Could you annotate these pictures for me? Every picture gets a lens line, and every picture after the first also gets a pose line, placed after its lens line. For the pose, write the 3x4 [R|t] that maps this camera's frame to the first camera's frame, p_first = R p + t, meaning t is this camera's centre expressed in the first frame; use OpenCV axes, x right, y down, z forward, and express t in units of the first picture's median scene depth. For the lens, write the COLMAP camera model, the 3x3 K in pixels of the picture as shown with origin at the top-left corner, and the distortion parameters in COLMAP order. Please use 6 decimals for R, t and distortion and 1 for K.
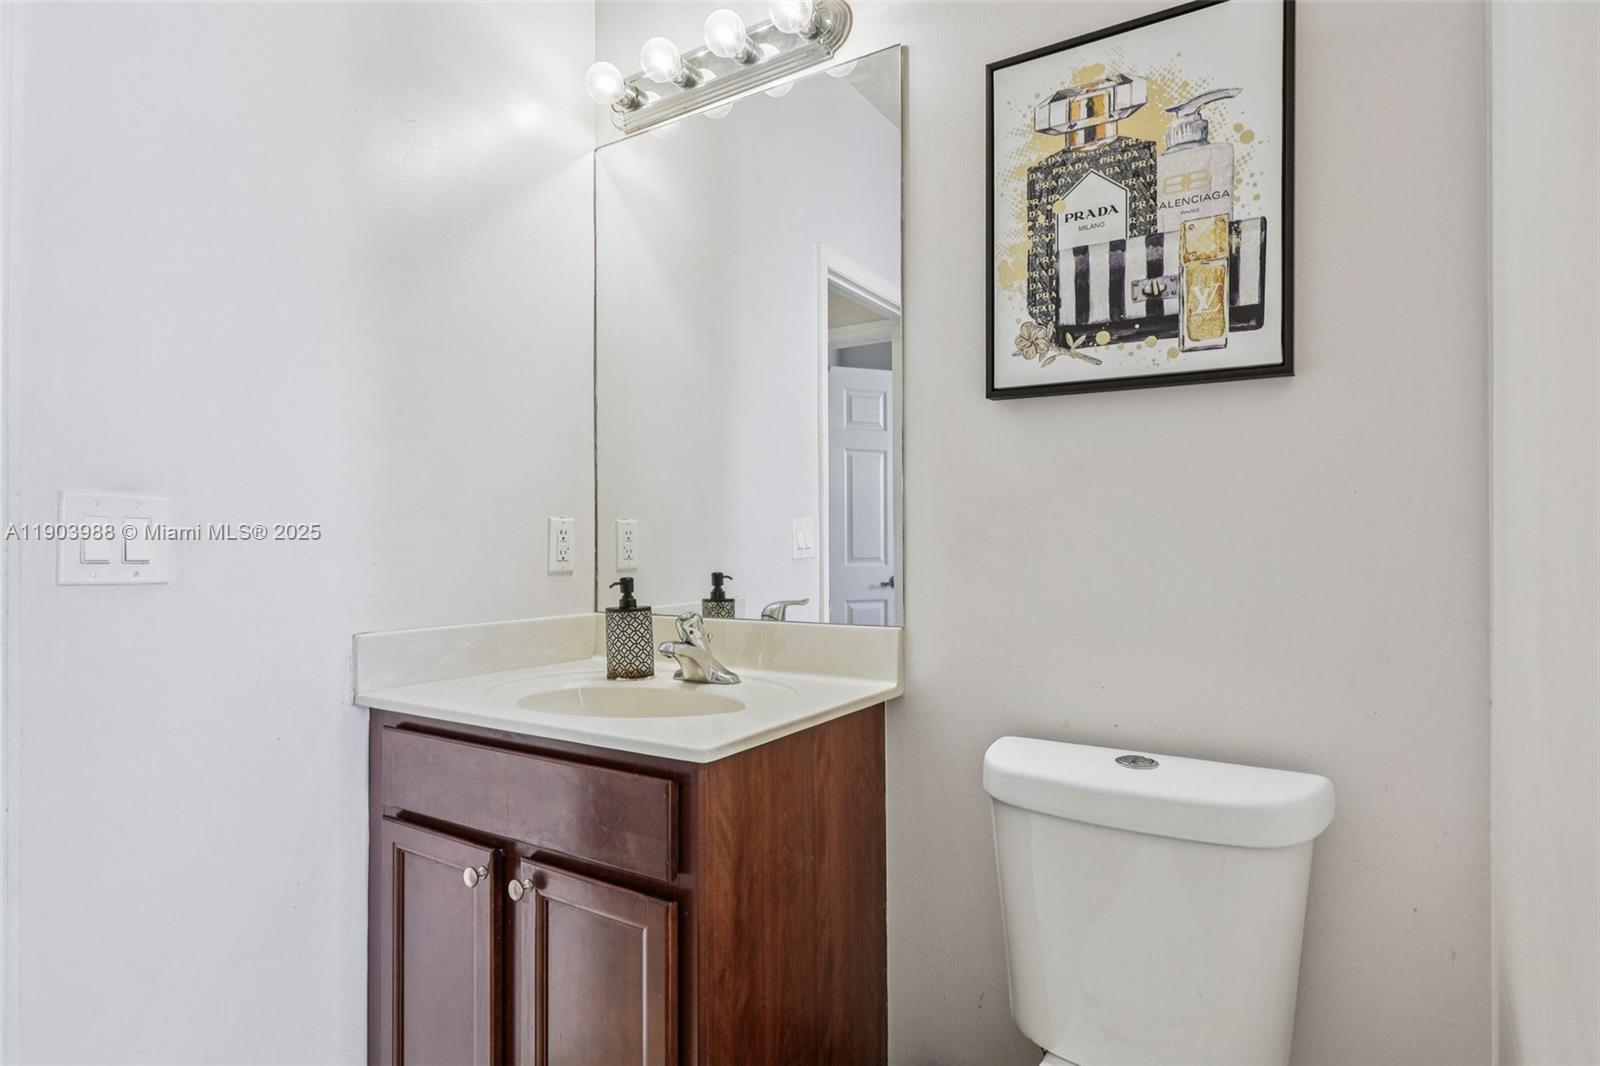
lens RADIAL K [[836.2, 0, 802.9], [0, 836.2, 534.6], [0, 0, 1]] dist [0.000390, 0.000013]
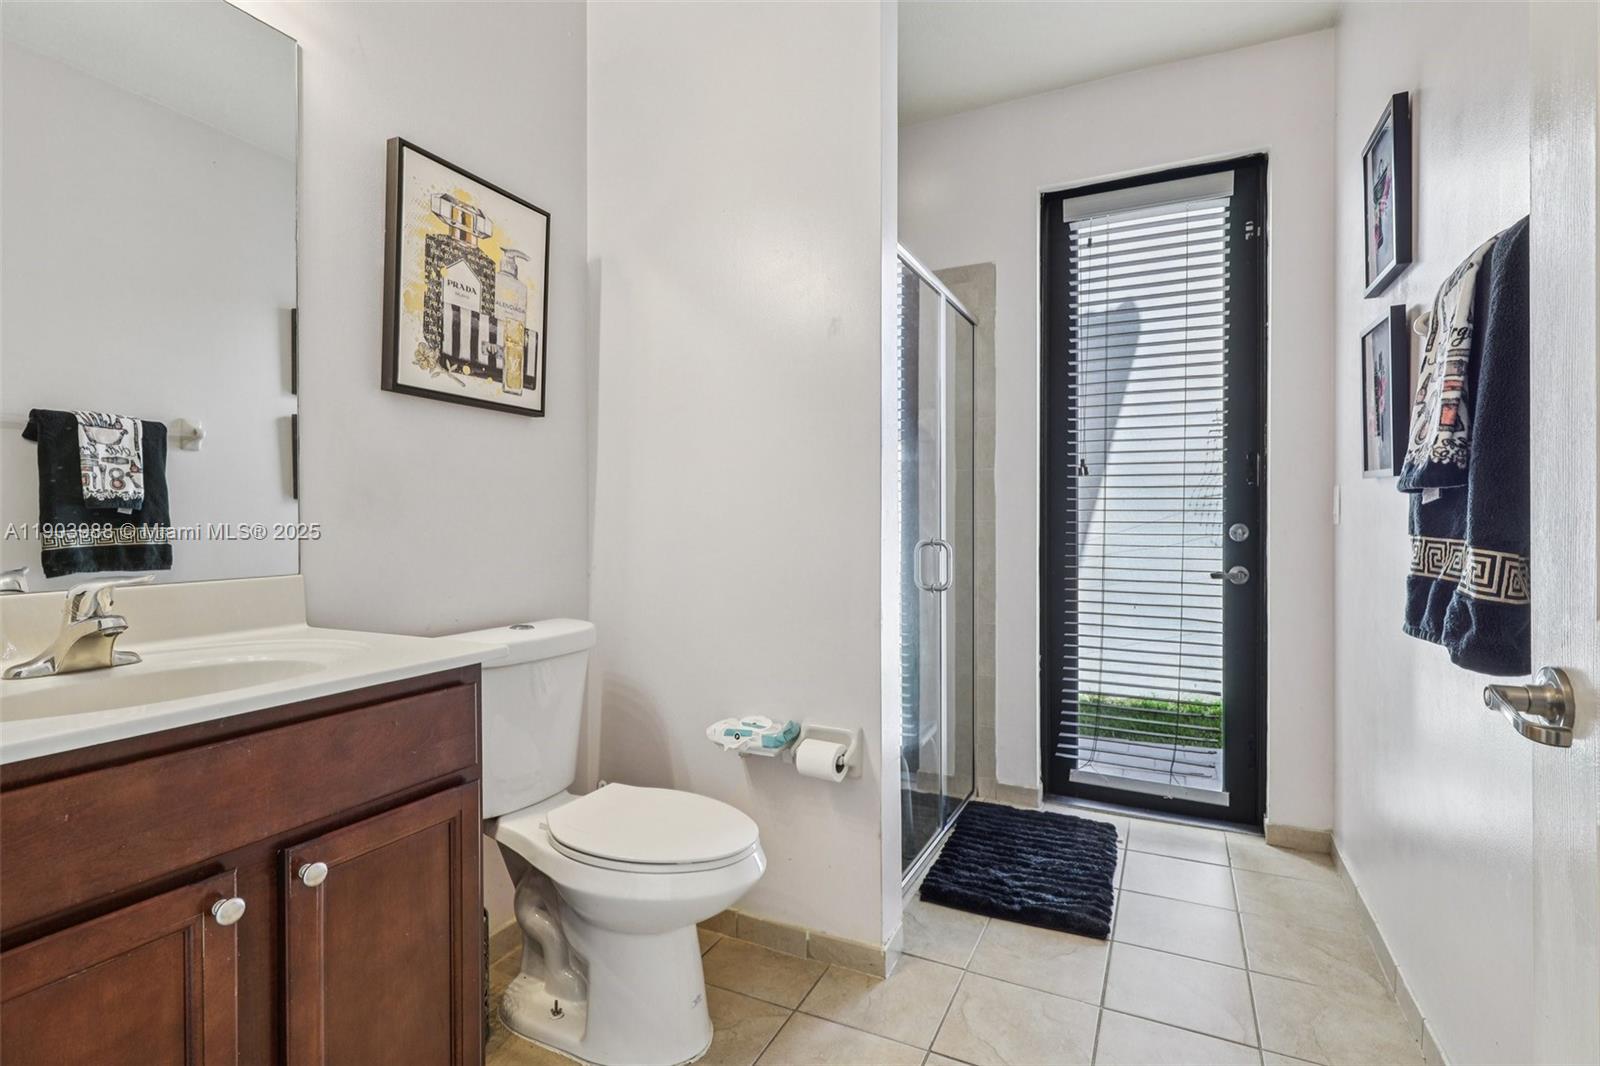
lens RADIAL K [[772.8, 0, 800.2], [0, 772.8, 526.2], [0, 0, 1]] dist [0.001043, 0.000046]
pose [[-0.115707, -0.004416, 0.993274, -1.143311], [-0.002746, 0.999988, 0.004126, 0.047889], [-0.993280, -0.002250, -0.115718, 0.549160]]
